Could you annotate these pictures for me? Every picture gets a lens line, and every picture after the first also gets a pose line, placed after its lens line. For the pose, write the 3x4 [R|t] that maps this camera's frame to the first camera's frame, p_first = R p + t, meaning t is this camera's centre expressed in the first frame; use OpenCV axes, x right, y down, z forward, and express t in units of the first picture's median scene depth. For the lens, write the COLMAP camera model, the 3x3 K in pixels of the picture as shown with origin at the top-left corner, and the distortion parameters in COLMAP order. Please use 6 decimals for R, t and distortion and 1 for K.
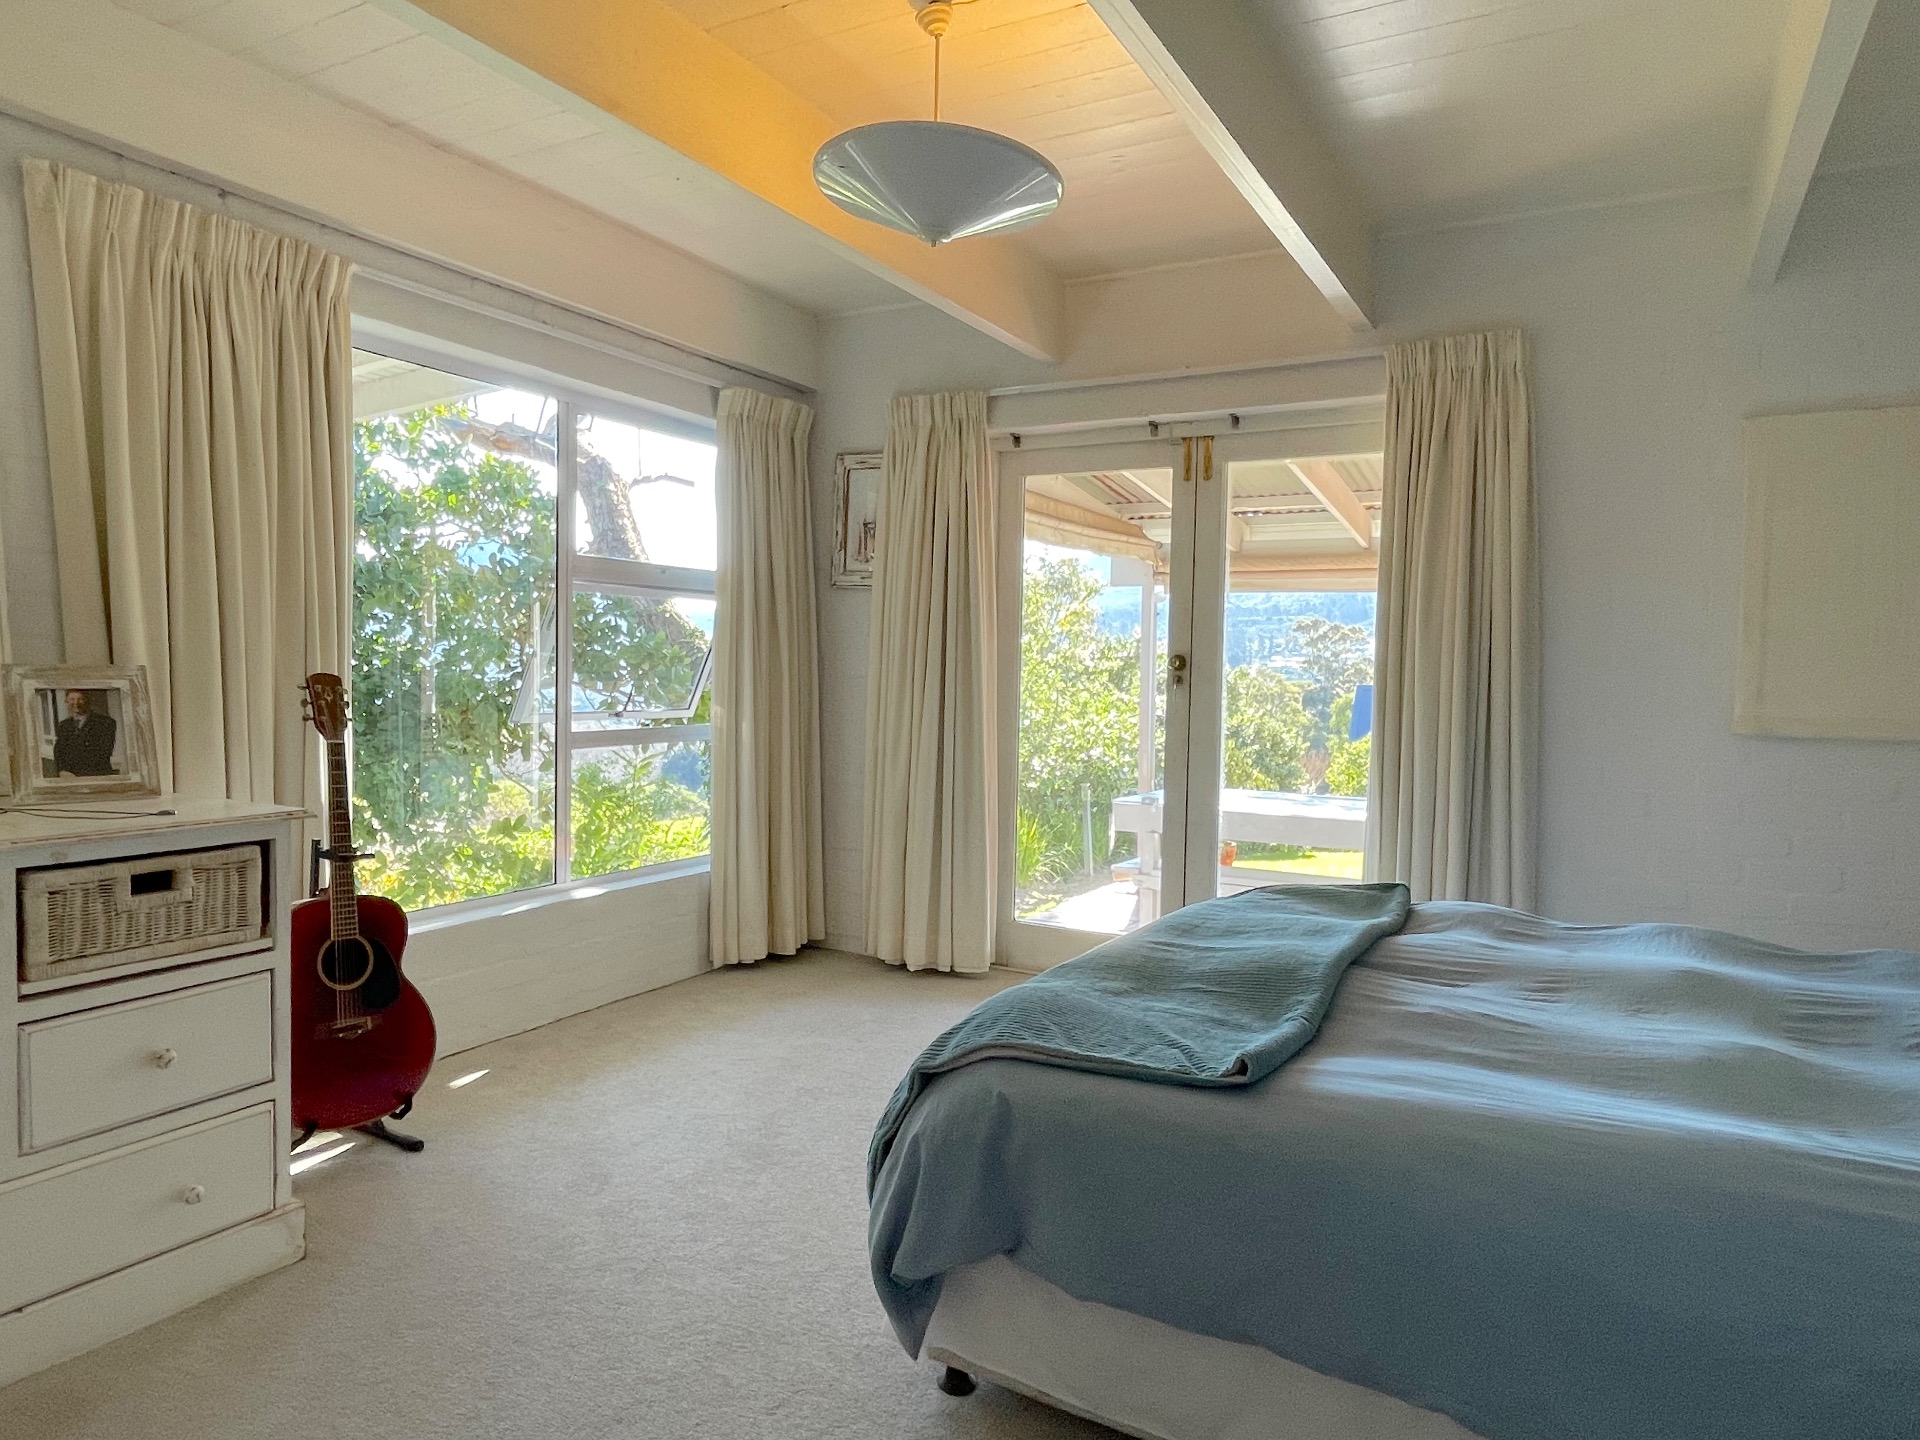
lens RADIAL K [[1191.2, 0, 964.7], [0, 1191.2, 718.7], [0, 0, 1]] dist [0.005221, -0.002396]
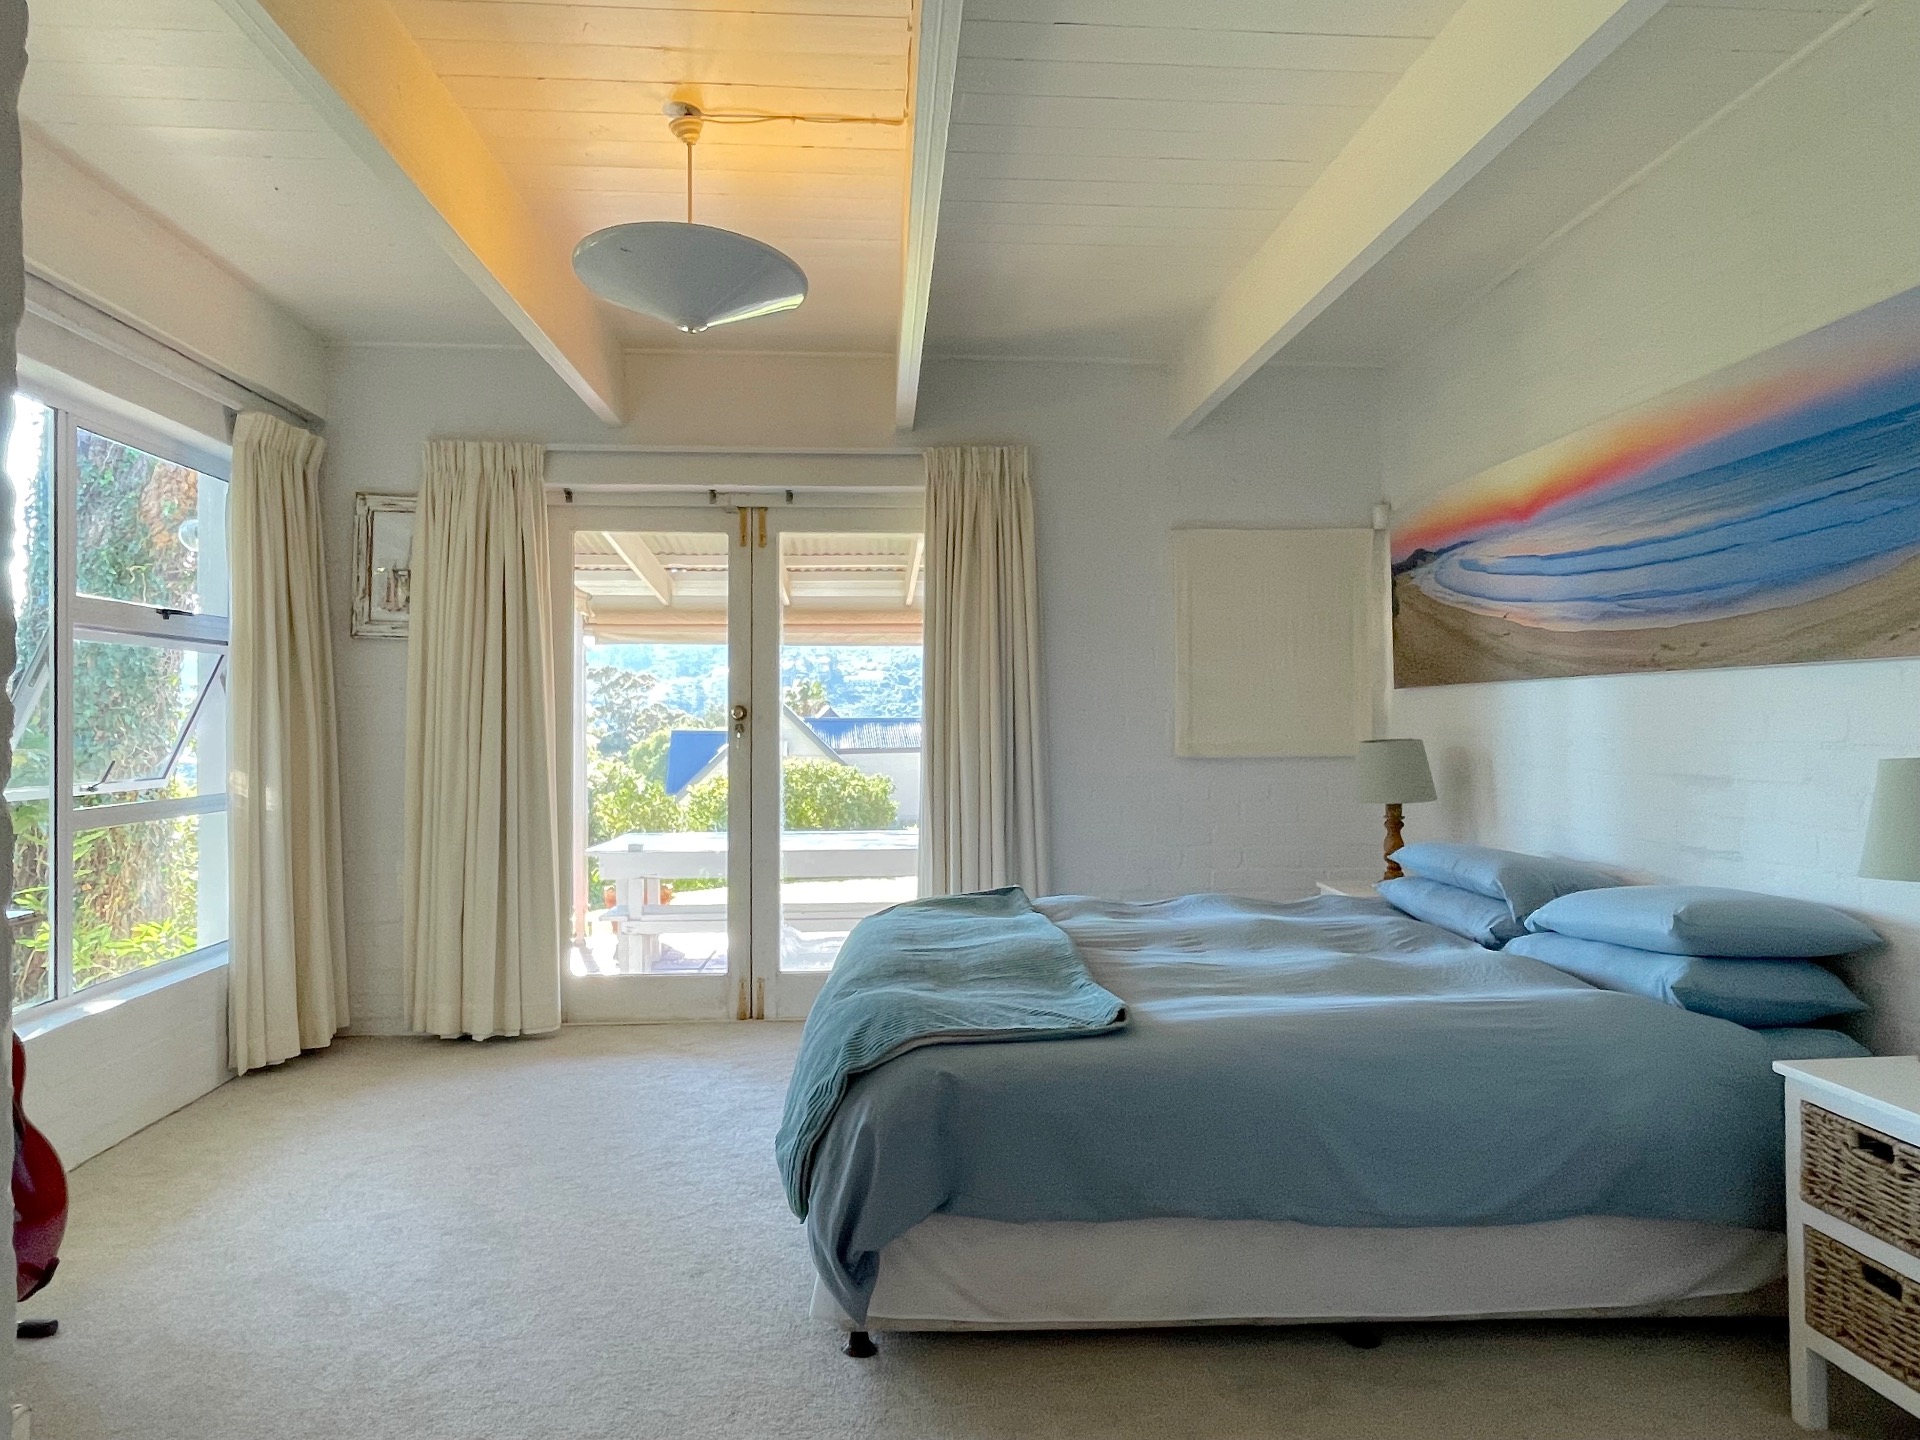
lens RADIAL K [[1191.2, 0, 941.3], [0, 1191.2, 723.0], [0, 0, 1]] dist [0.005221, -0.002396]
pose [[0.846765, -0.022485, 0.531492, -0.240996], [0.041523, 0.998852, -0.023896, -0.004254], [-0.530345, 0.042304, 0.846726, -0.014188]]
